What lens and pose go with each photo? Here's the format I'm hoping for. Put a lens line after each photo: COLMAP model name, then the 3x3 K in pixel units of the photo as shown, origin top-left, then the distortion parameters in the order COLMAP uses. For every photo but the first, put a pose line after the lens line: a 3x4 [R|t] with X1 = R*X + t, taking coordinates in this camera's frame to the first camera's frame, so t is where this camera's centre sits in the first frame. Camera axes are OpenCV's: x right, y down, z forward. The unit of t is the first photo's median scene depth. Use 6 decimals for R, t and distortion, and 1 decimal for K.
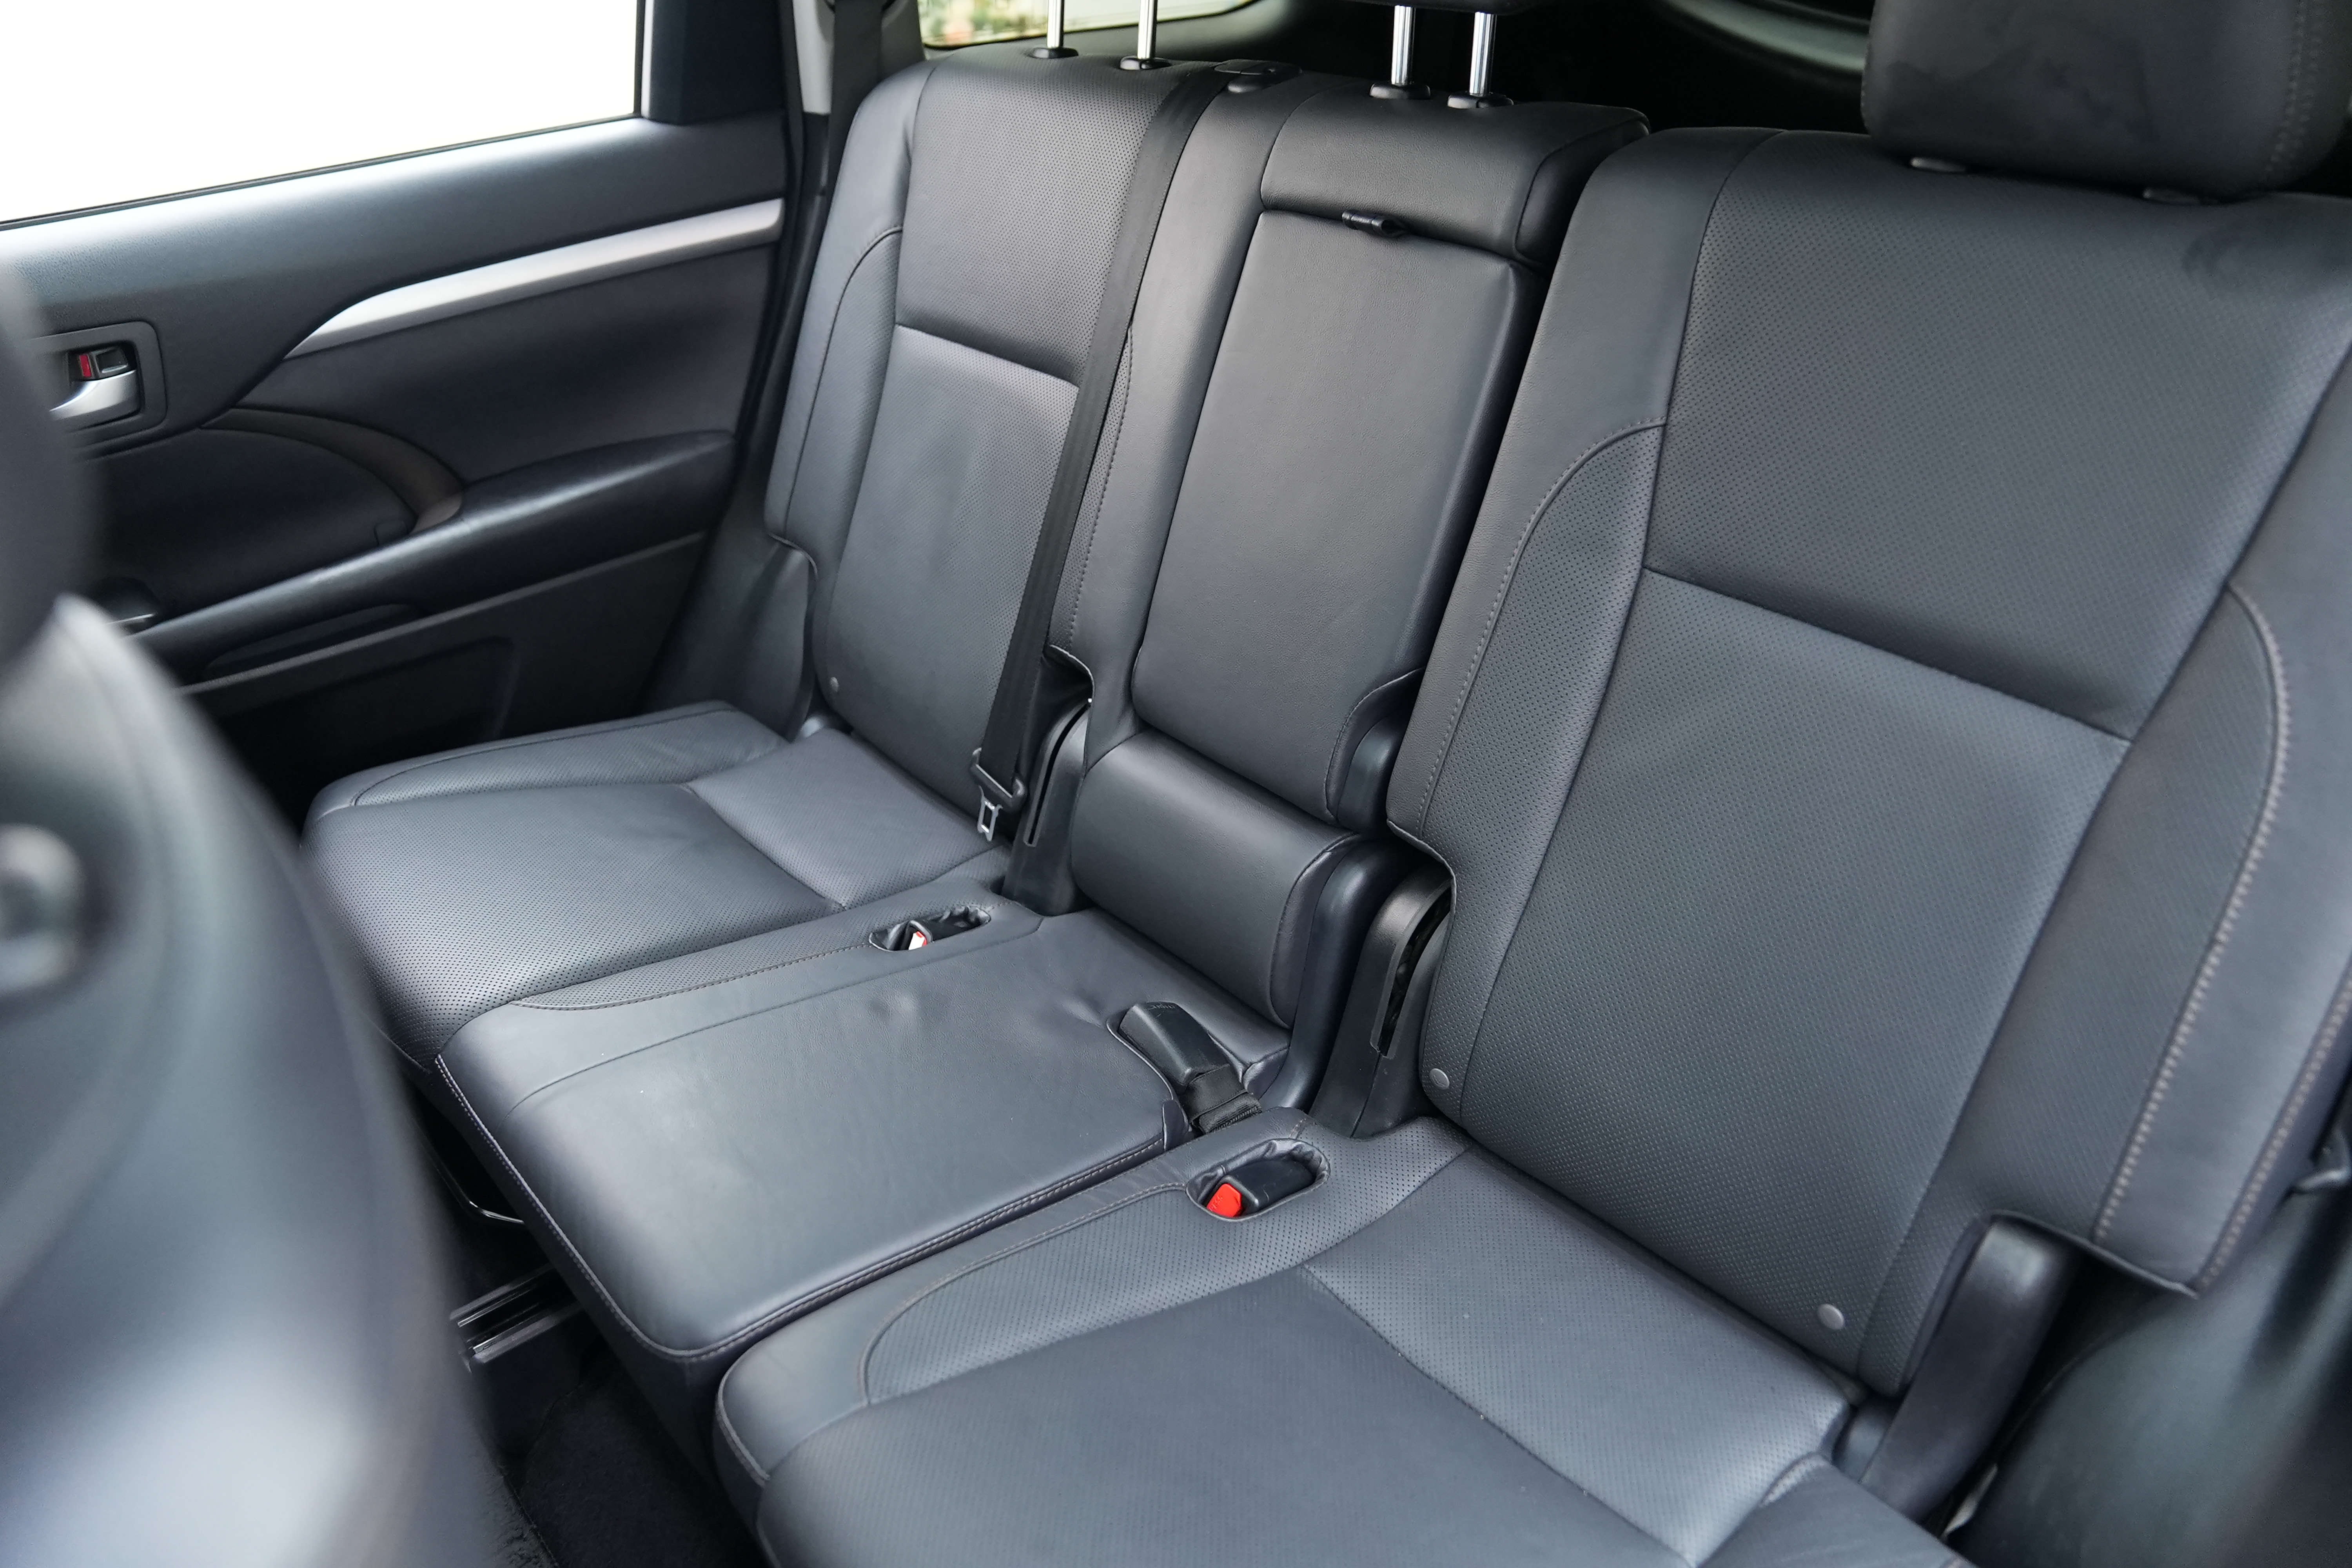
lens RADIAL K [[1576.8, 0, 1176.0], [0, 1576.8, 752.6], [0, 0, 1]] dist [-0.056043, -0.001097]
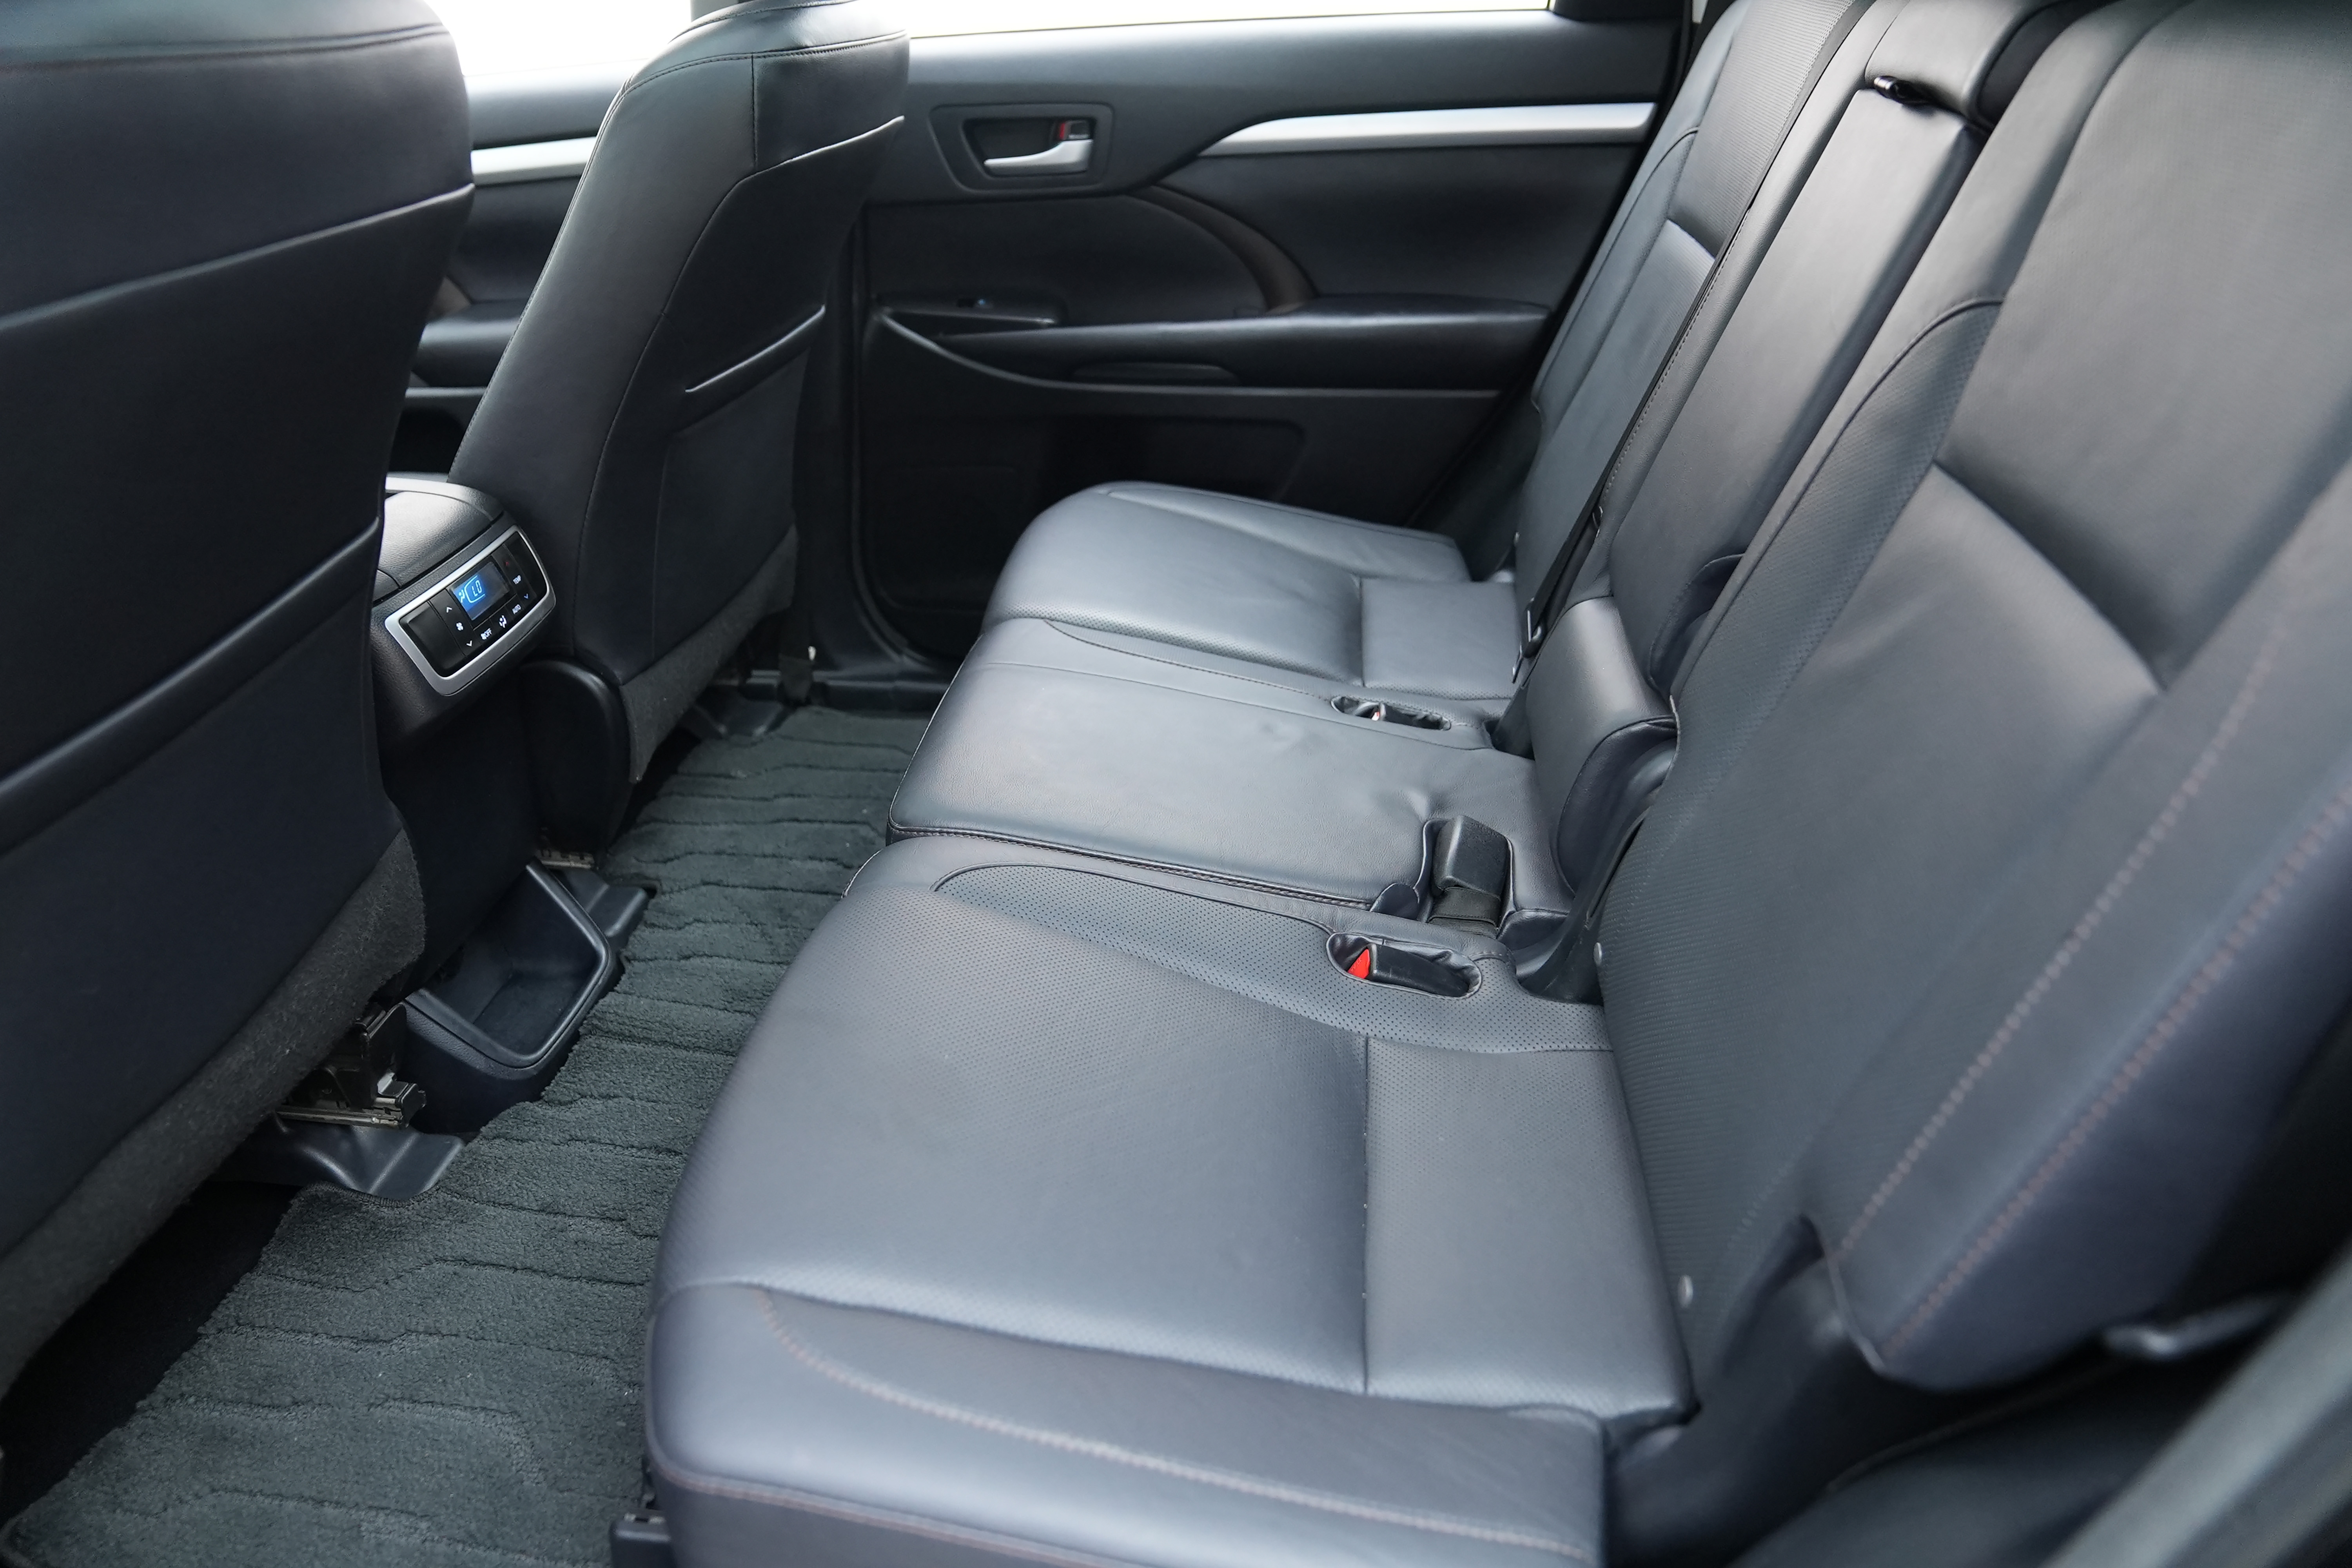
lens RADIAL K [[1635.5, 0, 1176.0], [0, 1635.5, 784.0], [0, 0, 1]] dist [-0.134075, 0.099895]
pose [[0.652253, 0.355590, -0.669419, 0.526753], [-0.371947, 0.919649, 0.126101, 0.071794], [0.660471, 0.166738, 0.732104, 0.085055]]
